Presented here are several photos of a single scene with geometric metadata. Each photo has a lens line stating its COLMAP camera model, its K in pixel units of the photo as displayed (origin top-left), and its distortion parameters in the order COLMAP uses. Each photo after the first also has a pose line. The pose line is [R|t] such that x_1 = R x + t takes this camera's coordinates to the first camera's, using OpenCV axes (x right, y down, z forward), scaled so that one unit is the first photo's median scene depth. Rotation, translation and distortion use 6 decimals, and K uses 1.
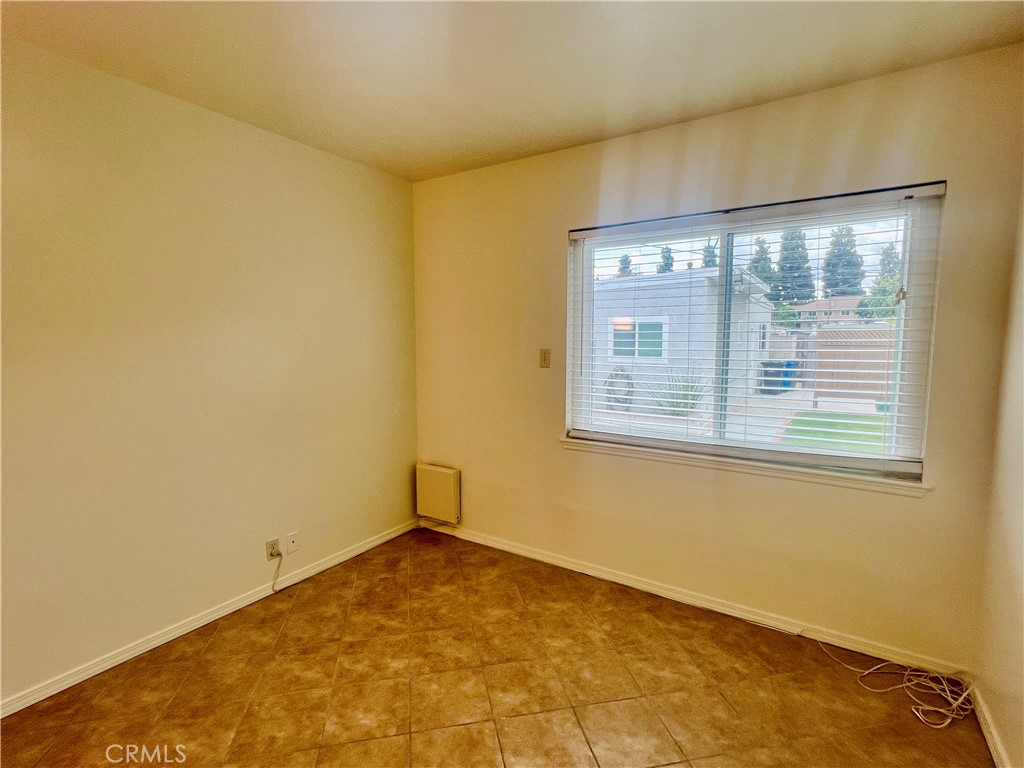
lens RADIAL K [[491.3, 0, 510.6], [0, 491.3, 384.6], [0, 0, 1]] dist [-0.000786, 0.001040]
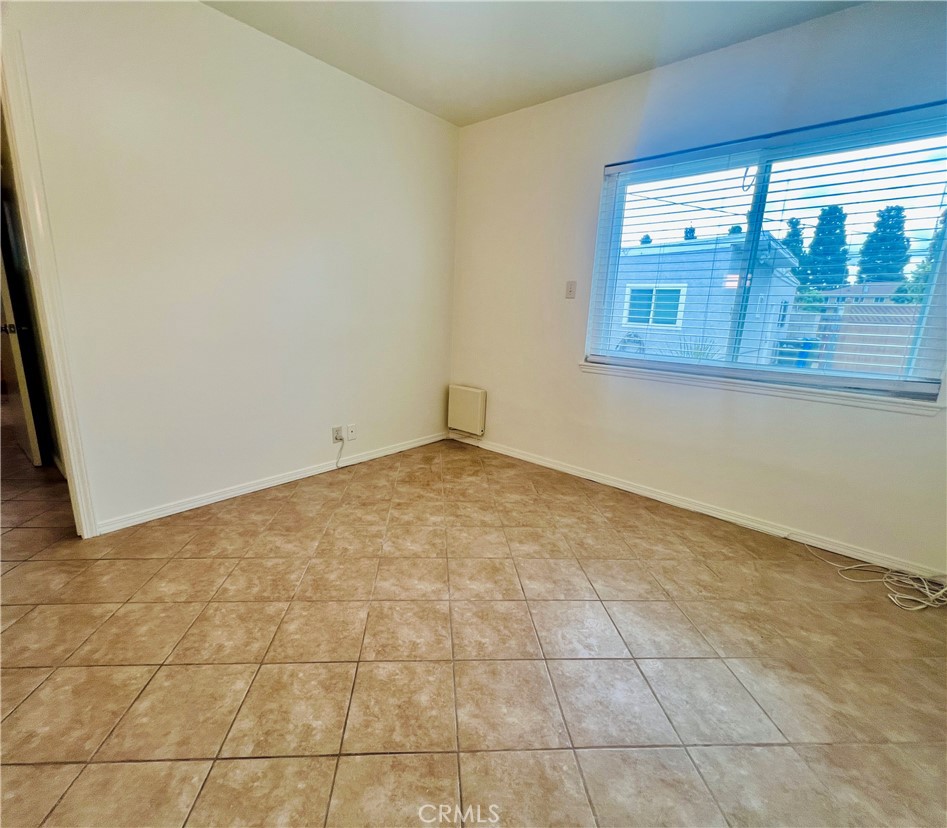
lens RADIAL K [[443.1, 0, 458.5], [0, 443.1, 409.6], [0, 0, 1]] dist [0.000747, 0.000553]
pose [[0.988052, 0.069850, -0.137387, -0.030616], [-0.052615, 0.990721, 0.125312, 0.127729], [0.144865, -0.116587, 0.982559, -0.065208]]
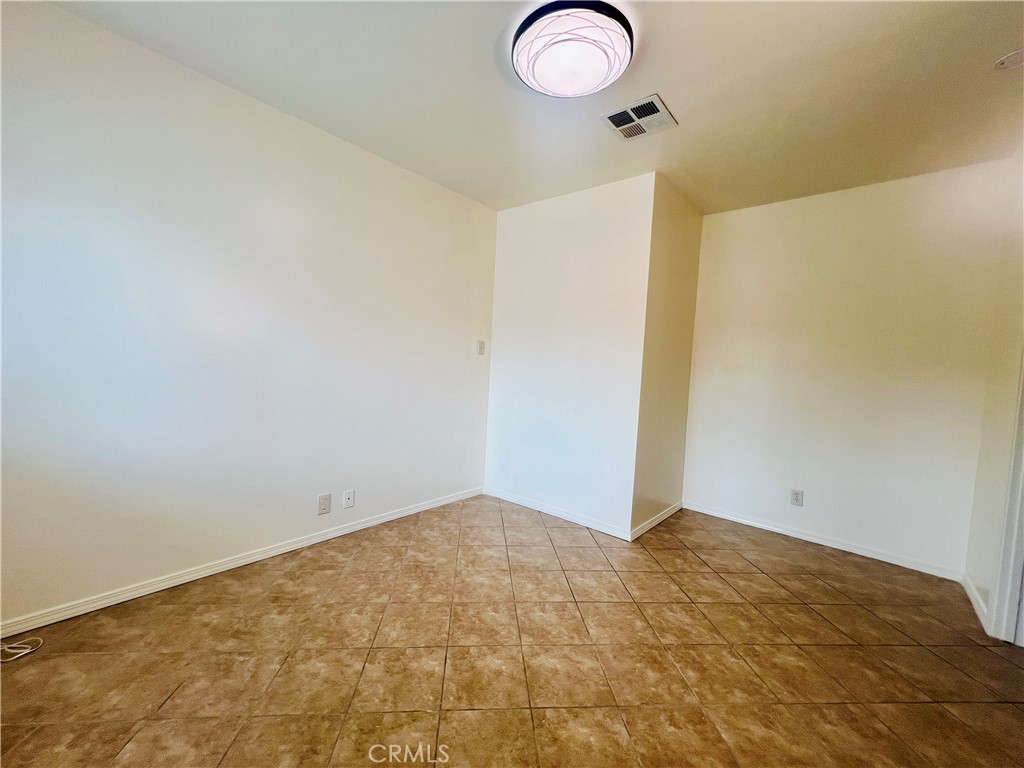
lens RADIAL K [[408.0, 0, 512.0], [0, 408.0, 384.0], [0, 0, 1]] dist [0.000673, 0.000031]
pose [[-0.990749, -0.056212, 0.123520, -0.166587], [-0.036827, 0.987390, 0.153960, -0.023522], [-0.130617, 0.147987, -0.980326, 1.215786]]
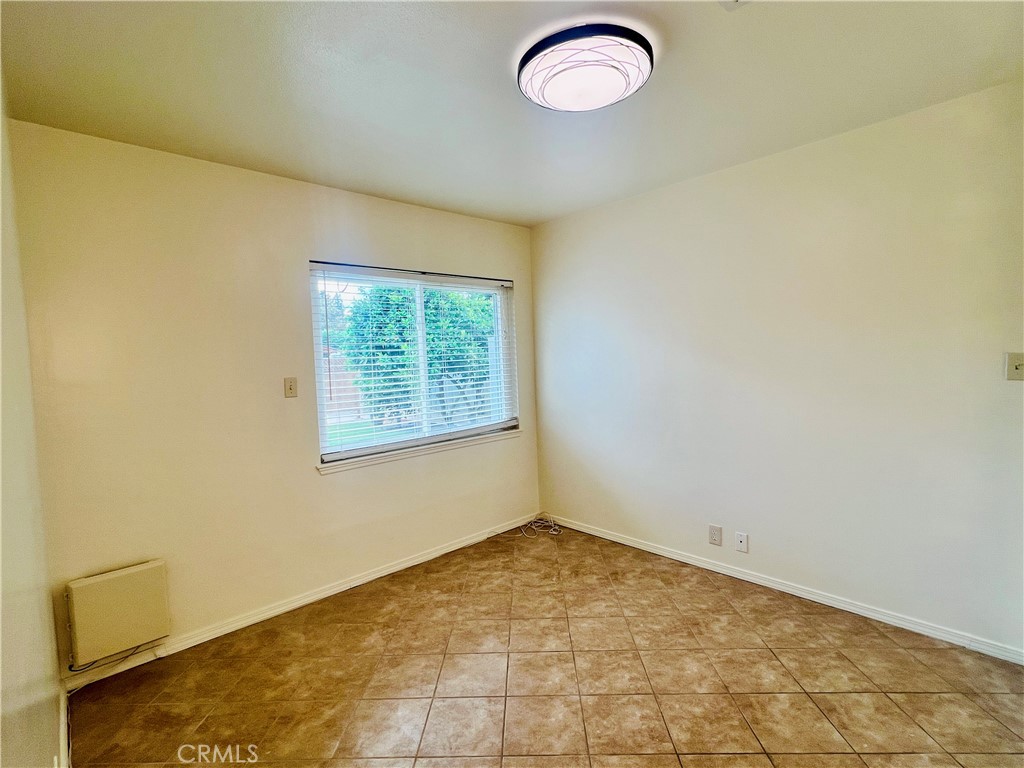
lens RADIAL K [[491.3, 0, 510.6], [0, 491.3, 384.6], [0, 0, 1]] dist [-0.000786, 0.001040]
pose [[0.238997, -0.063713, 0.968928, -0.920081], [0.134256, 0.990430, 0.032011, -0.039533], [-0.961694, 0.122434, 0.245264, 0.443123]]
